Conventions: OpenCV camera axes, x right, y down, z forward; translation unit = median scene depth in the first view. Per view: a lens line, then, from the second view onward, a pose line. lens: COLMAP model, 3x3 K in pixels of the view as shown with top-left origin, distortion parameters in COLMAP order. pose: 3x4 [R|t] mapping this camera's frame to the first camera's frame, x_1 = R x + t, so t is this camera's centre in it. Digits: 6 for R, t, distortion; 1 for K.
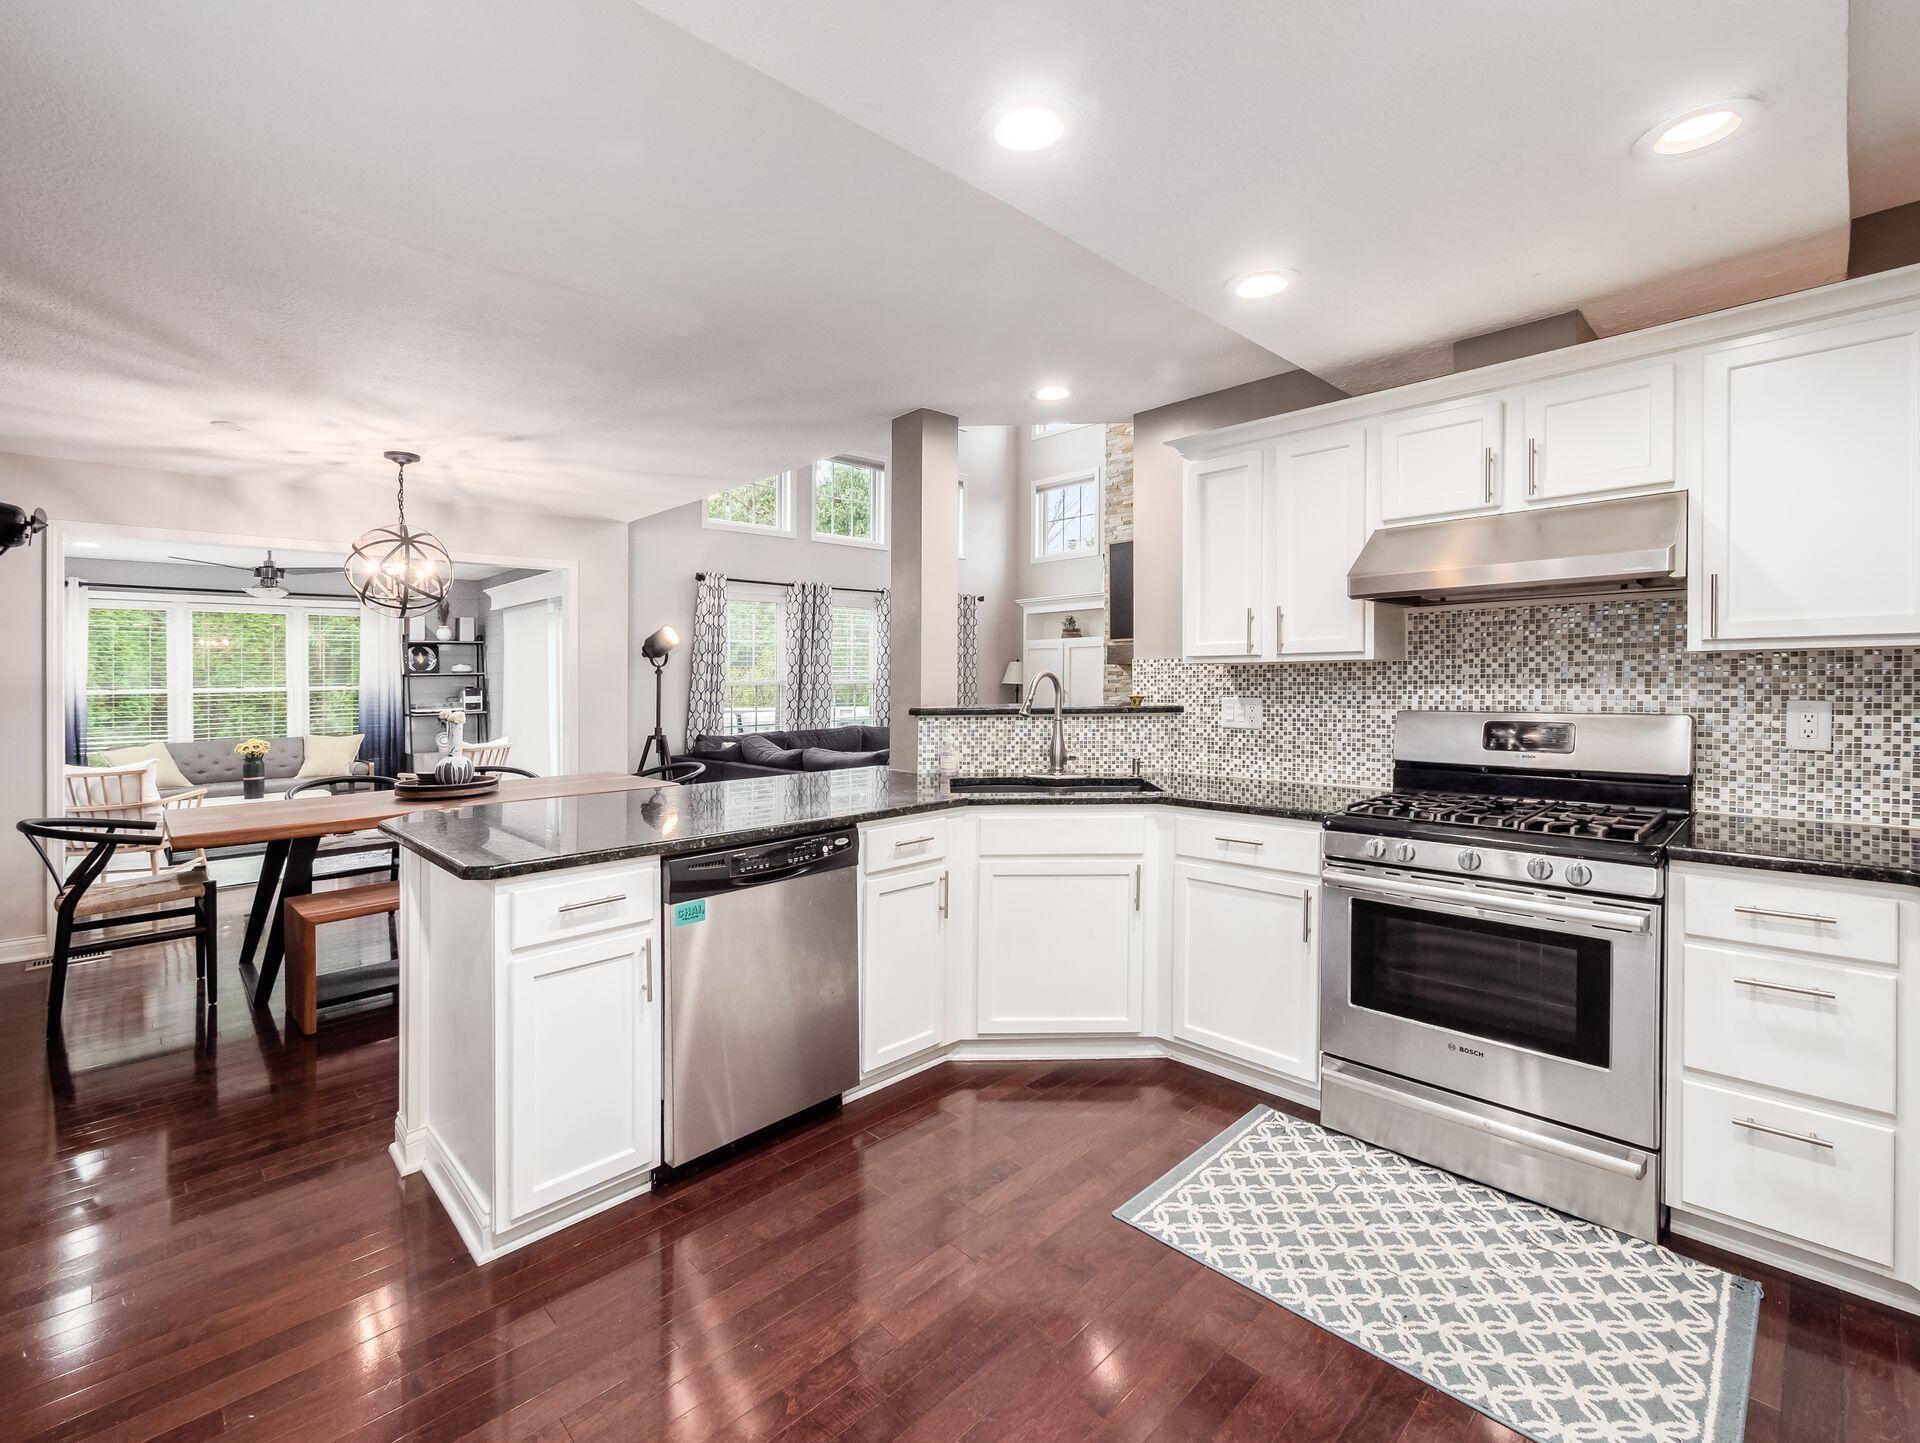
lens RADIAL K [[866.8, 0, 949.0], [0, 866.8, 680.2], [0, 0, 1]] dist [0.002826, 0.000491]
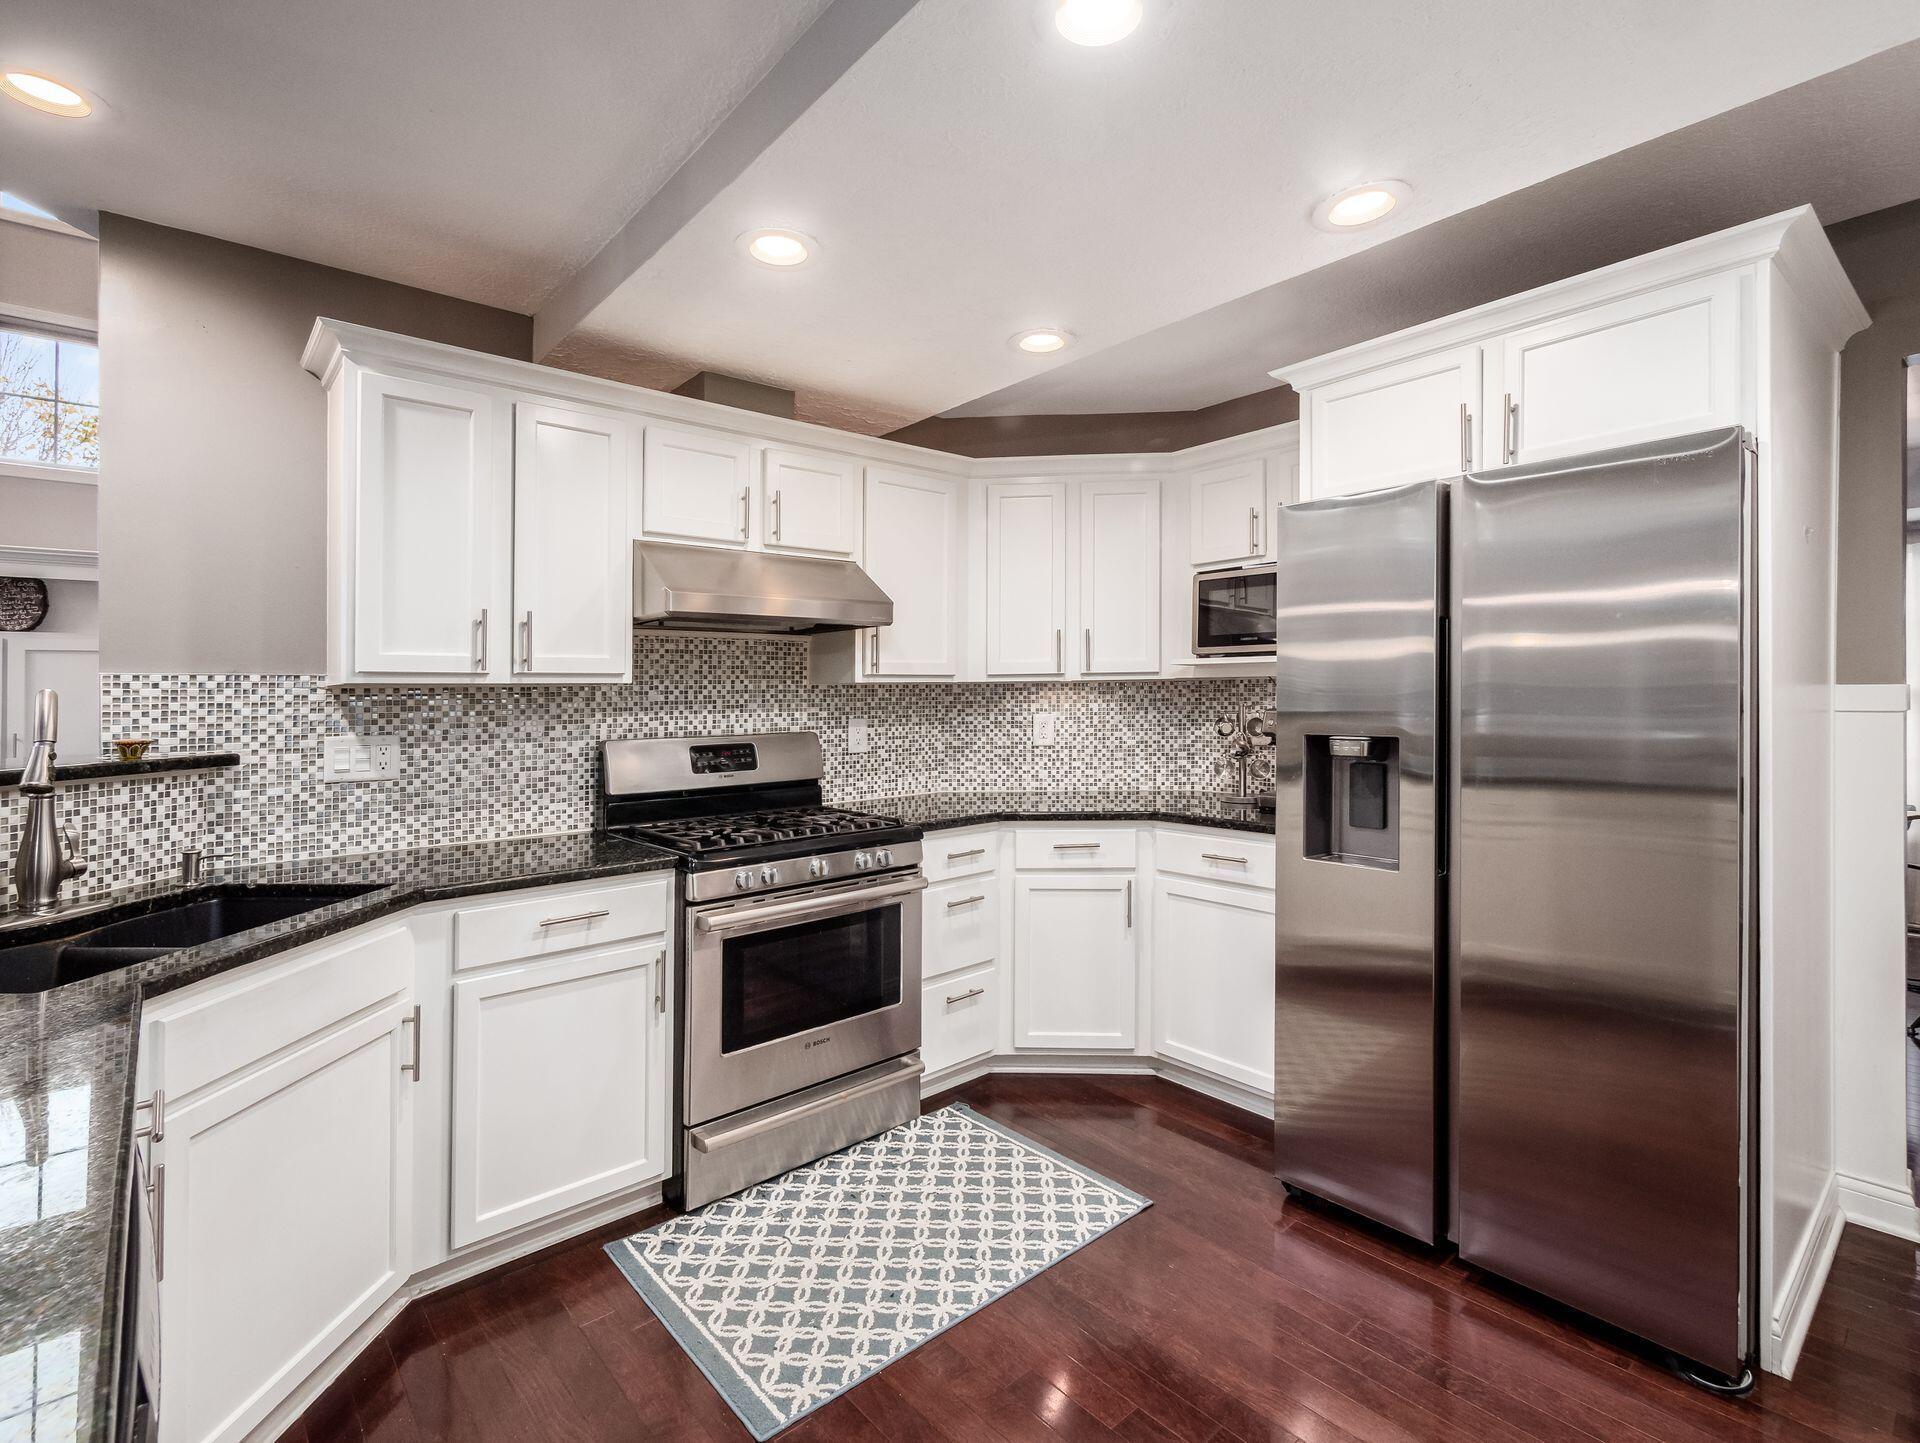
lens RADIAL K [[914.9, 0, 946.7], [0, 914.9, 716.8], [0, 0, 1]] dist [0.006172, 0.002138]
pose [[0.051858, -0.010151, 0.998603, -0.396115], [0.014074, 0.999856, 0.009433, 0.005659], [-0.998555, 0.013565, 0.051994, 0.564080]]
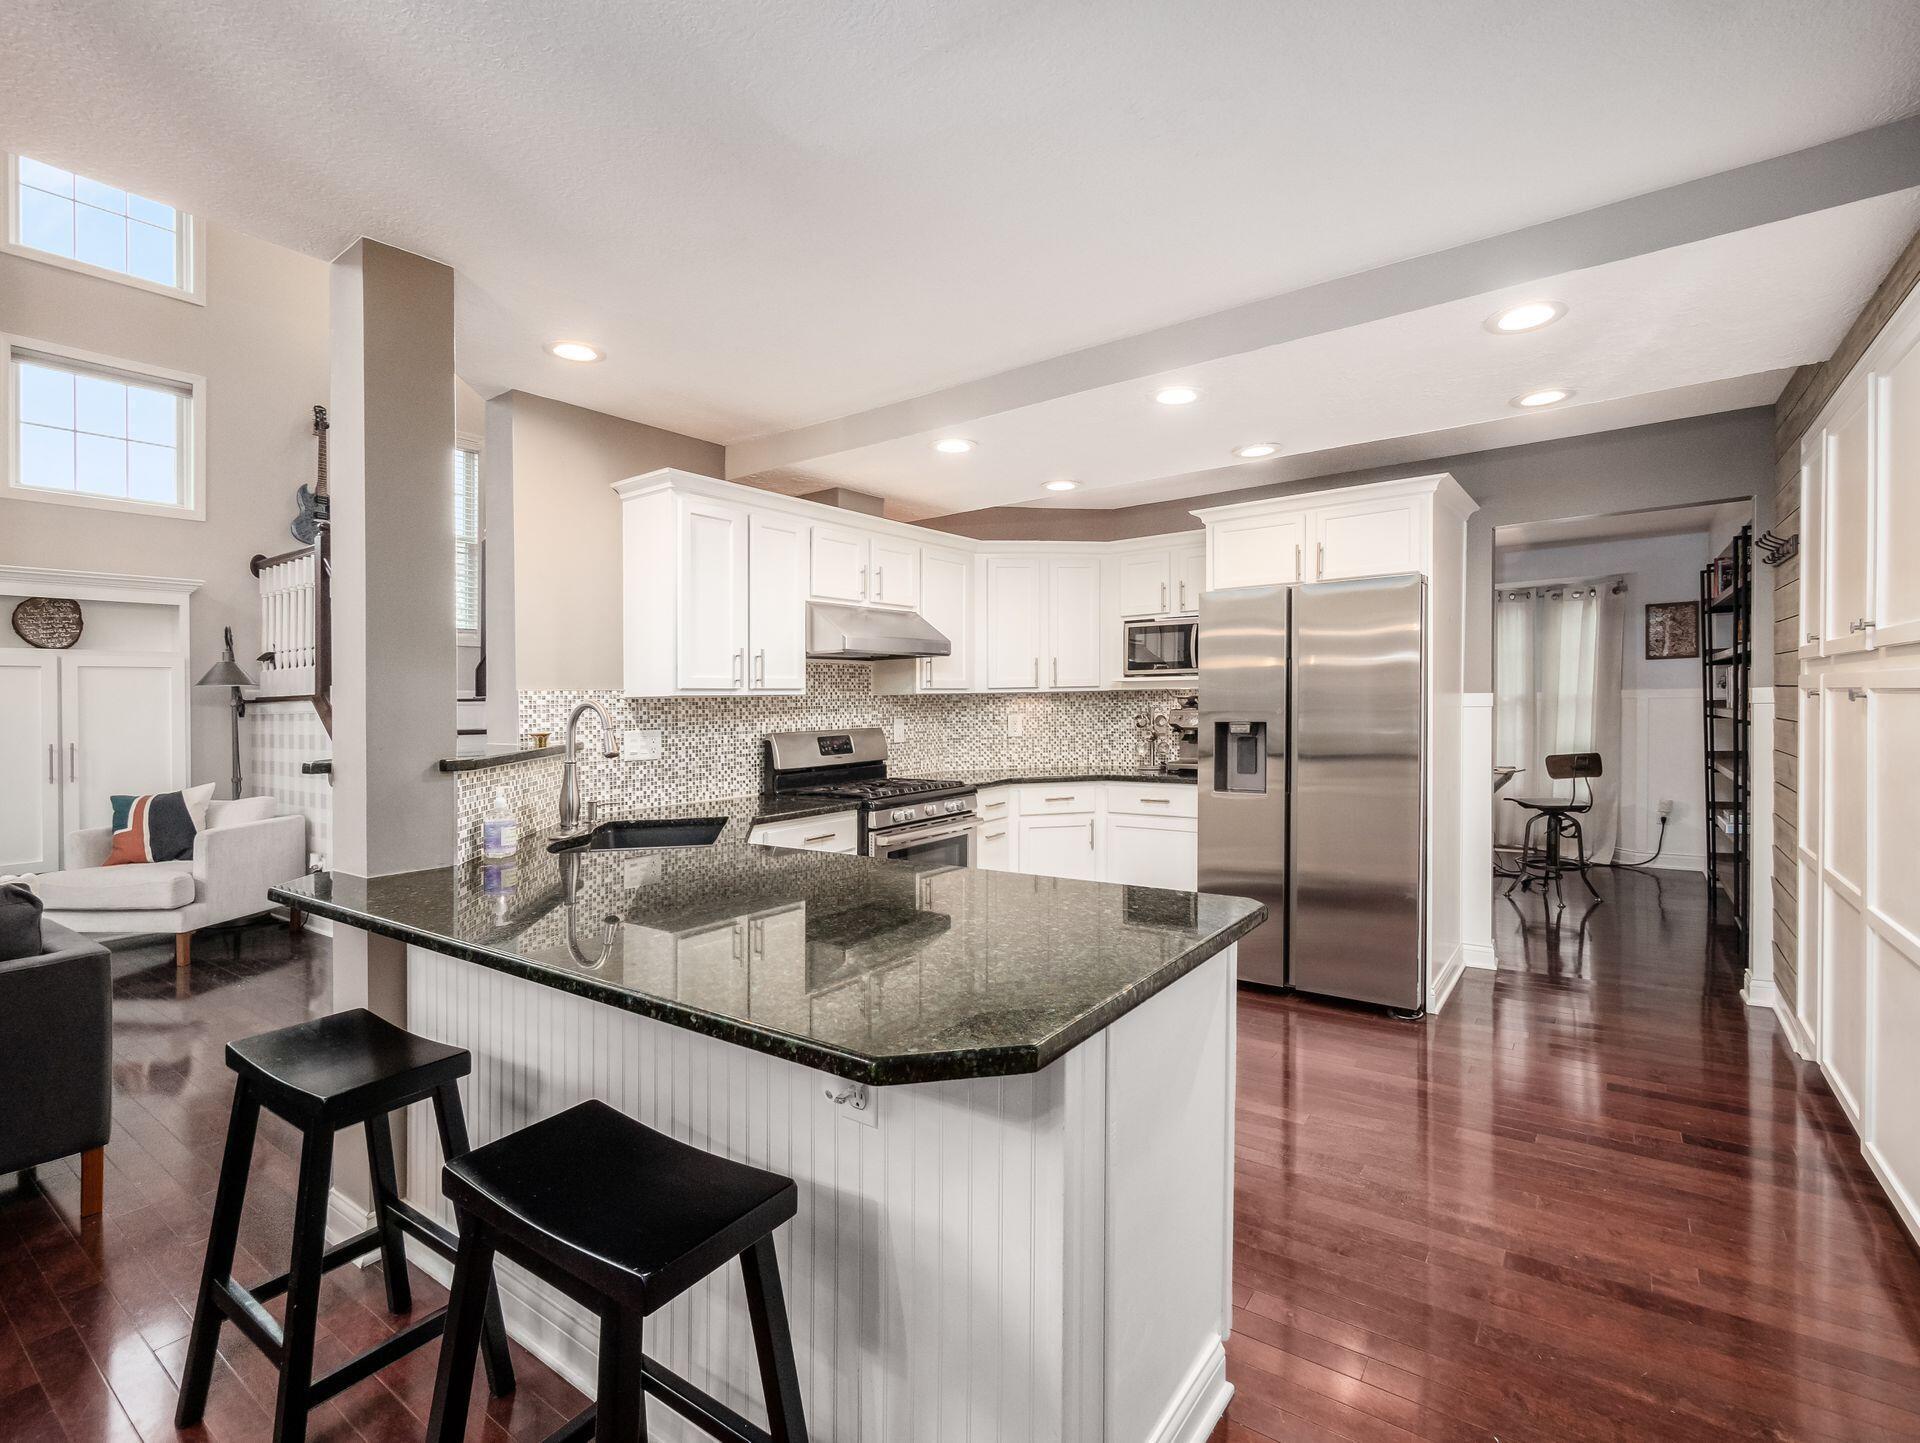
lens RADIAL K [[914.9, 0, 950.4], [0, 914.9, 753.0], [0, 0, 1]] dist [0.006172, 0.002138]
pose [[-0.178711, -0.038266, 0.983157, -0.882971], [0.023223, 0.998801, 0.043096, 0.009738], [-0.983627, 0.030533, -0.177609, 0.931001]]
